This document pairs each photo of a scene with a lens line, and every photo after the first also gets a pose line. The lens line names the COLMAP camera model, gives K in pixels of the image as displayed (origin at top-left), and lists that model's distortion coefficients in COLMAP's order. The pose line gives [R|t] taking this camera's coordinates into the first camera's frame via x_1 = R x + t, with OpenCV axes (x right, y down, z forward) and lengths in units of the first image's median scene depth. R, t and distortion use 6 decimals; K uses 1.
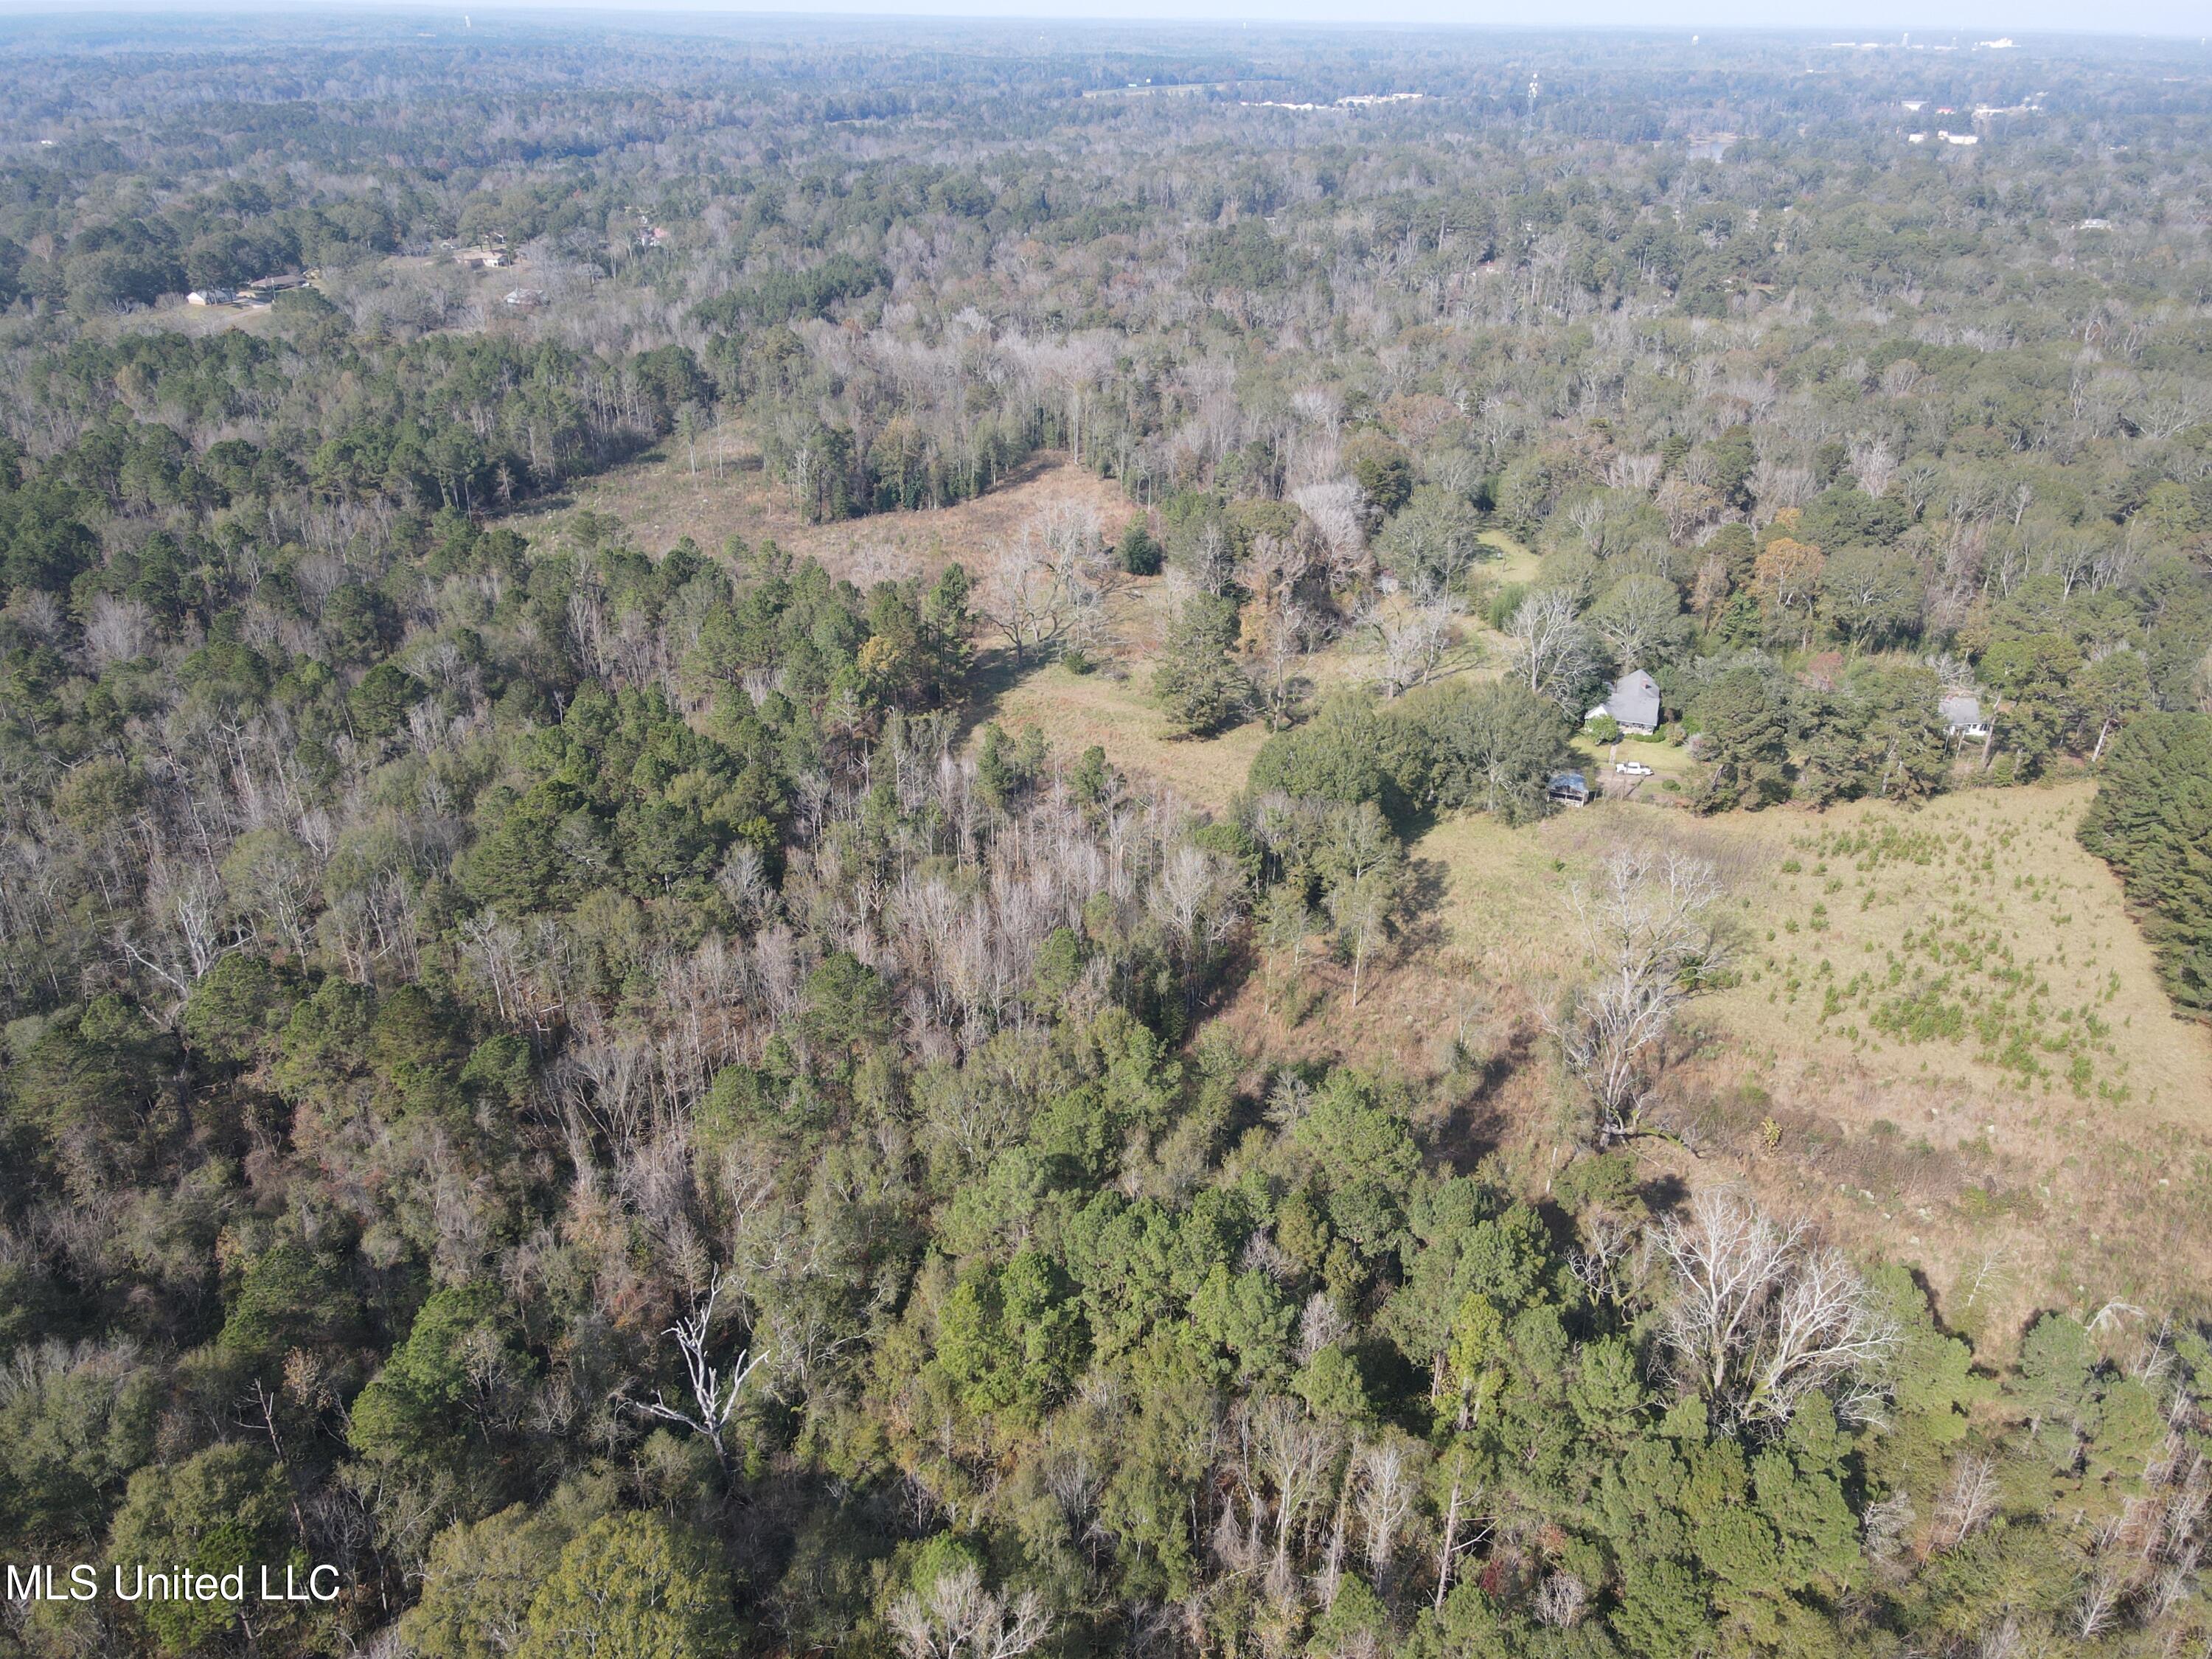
lens RADIAL K [[1649.1, 0, 1106.0], [0, 1649.1, 829.5], [0, 0, 1]] dist [0.009478, 0.035723]
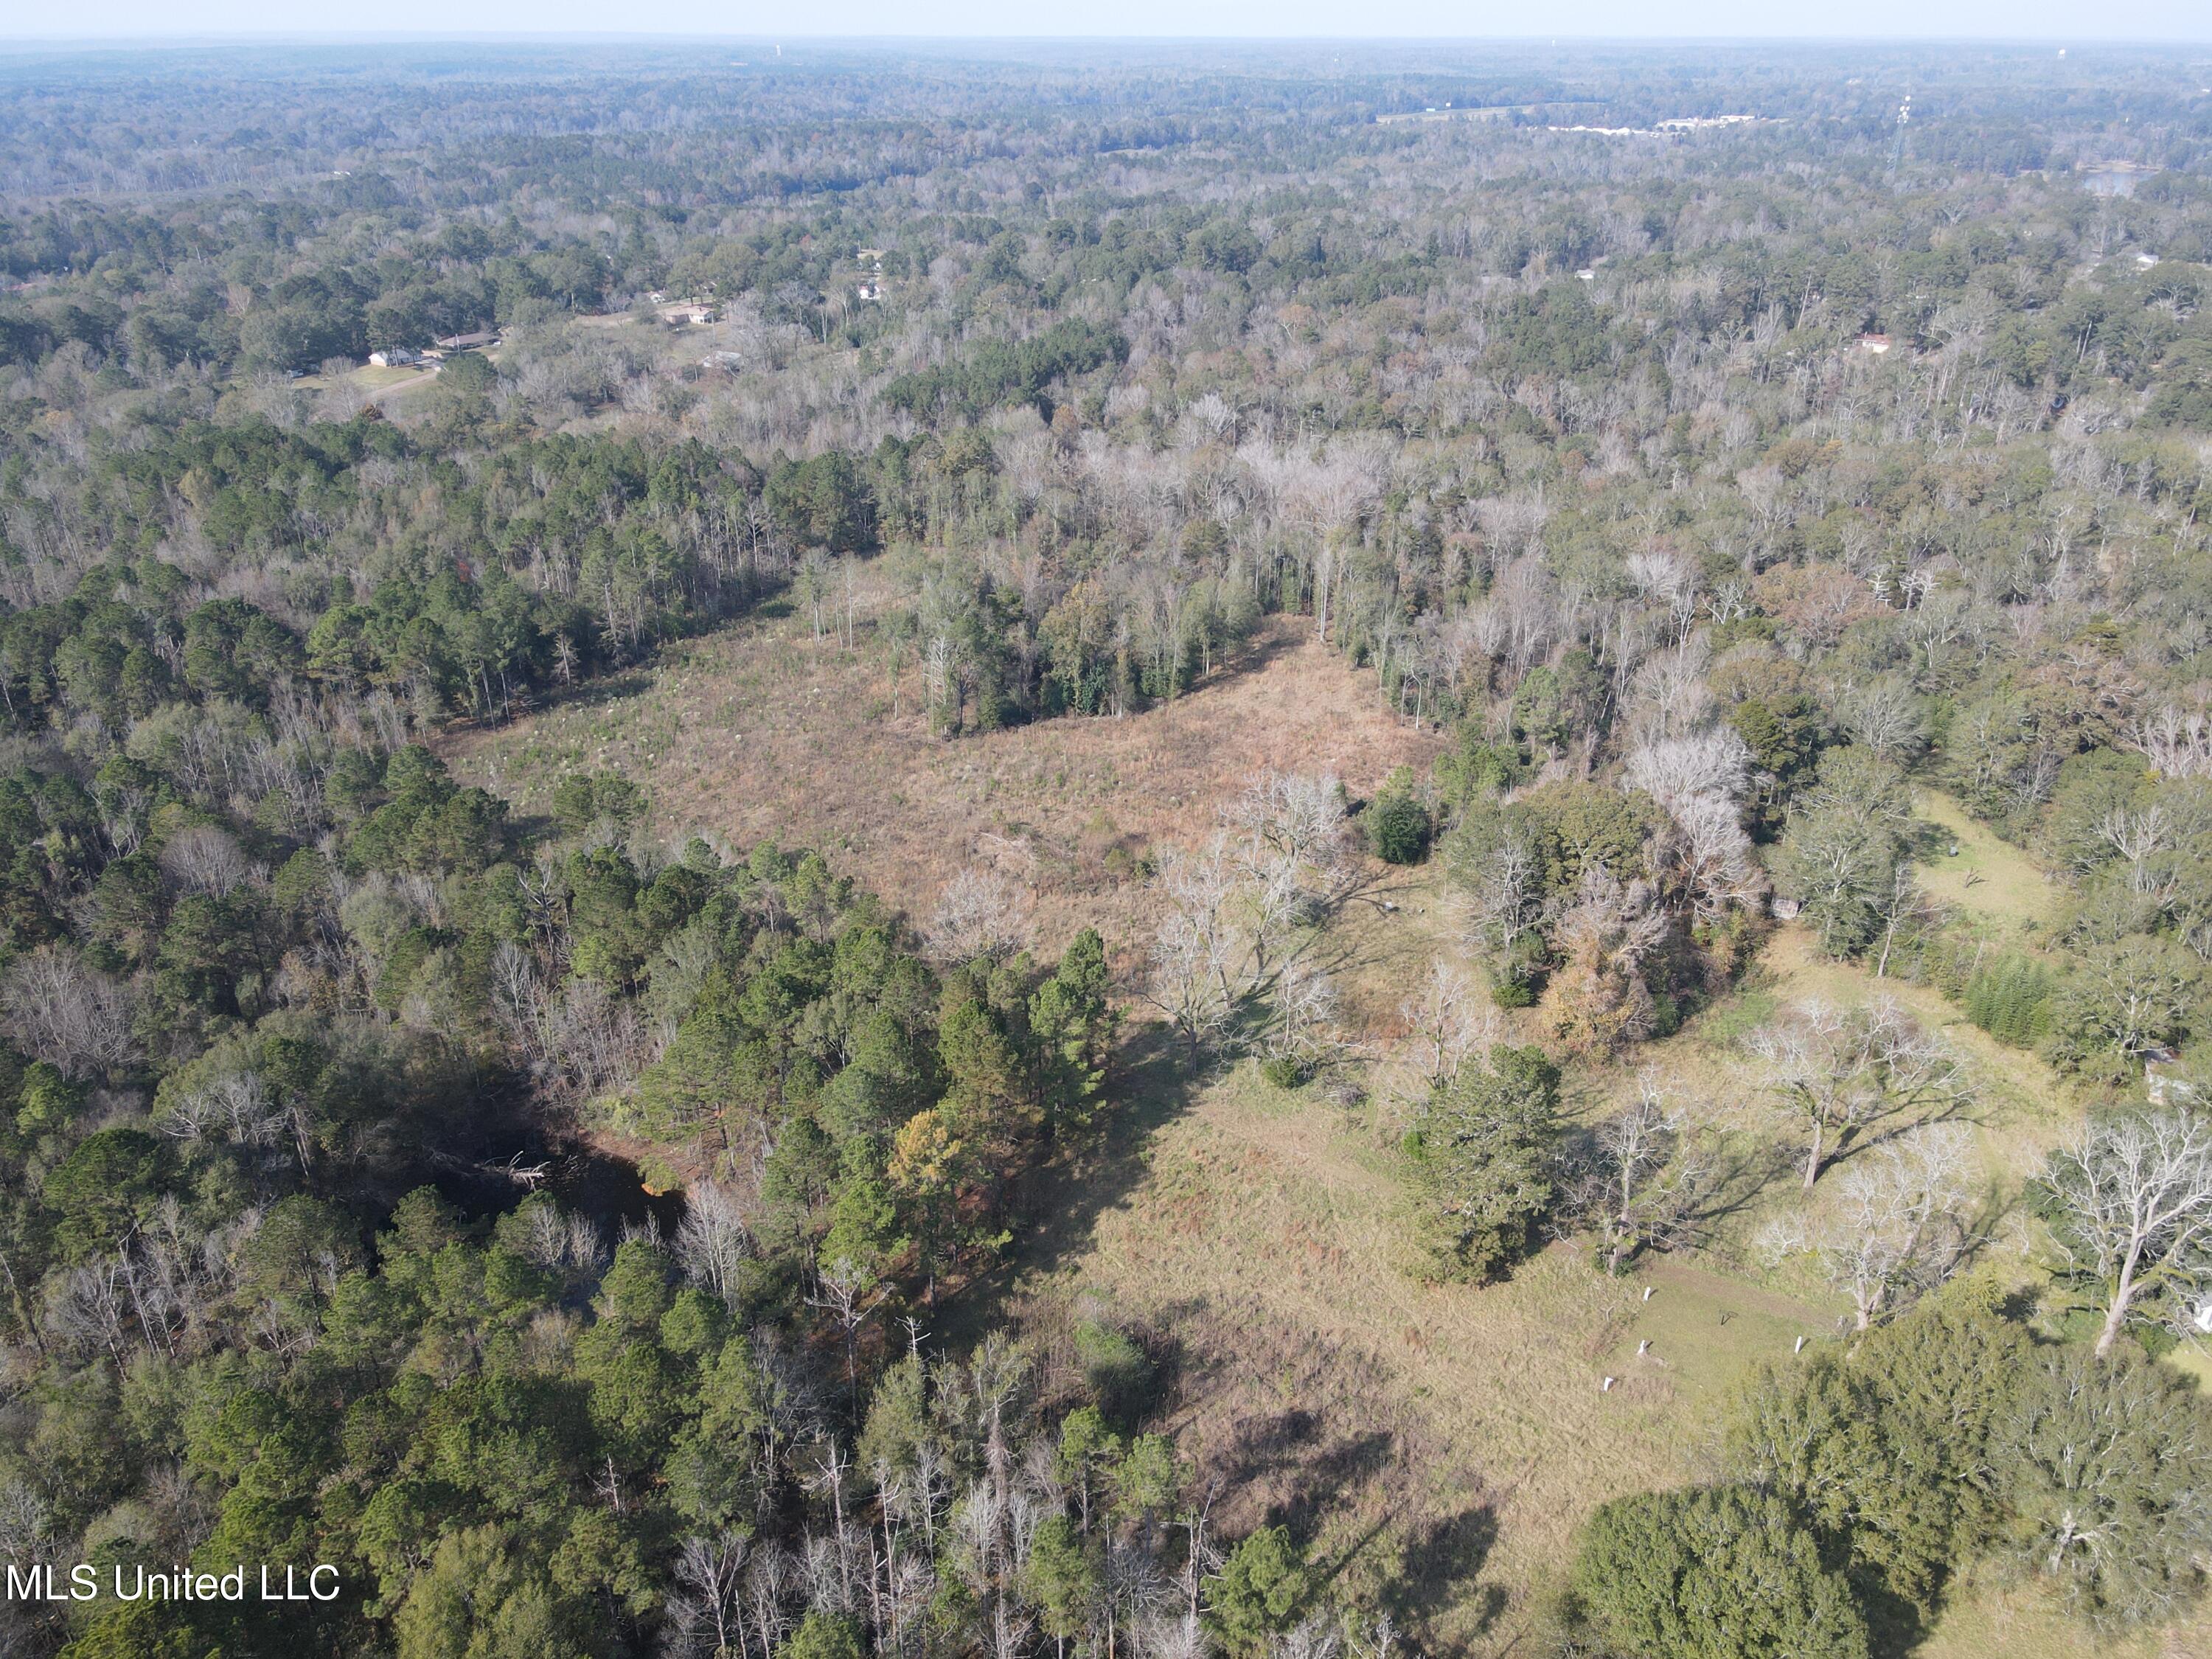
lens RADIAL K [[1649.1, 0, 1106.0], [0, 1649.1, 829.5], [0, 0, 1]] dist [0.009478, 0.035723]
pose [[0.986730, 0.062093, -0.150031, 0.002016], [-0.063640, 0.997958, -0.005530, -0.089265], [0.149381, 0.015004, 0.988666, 0.177615]]
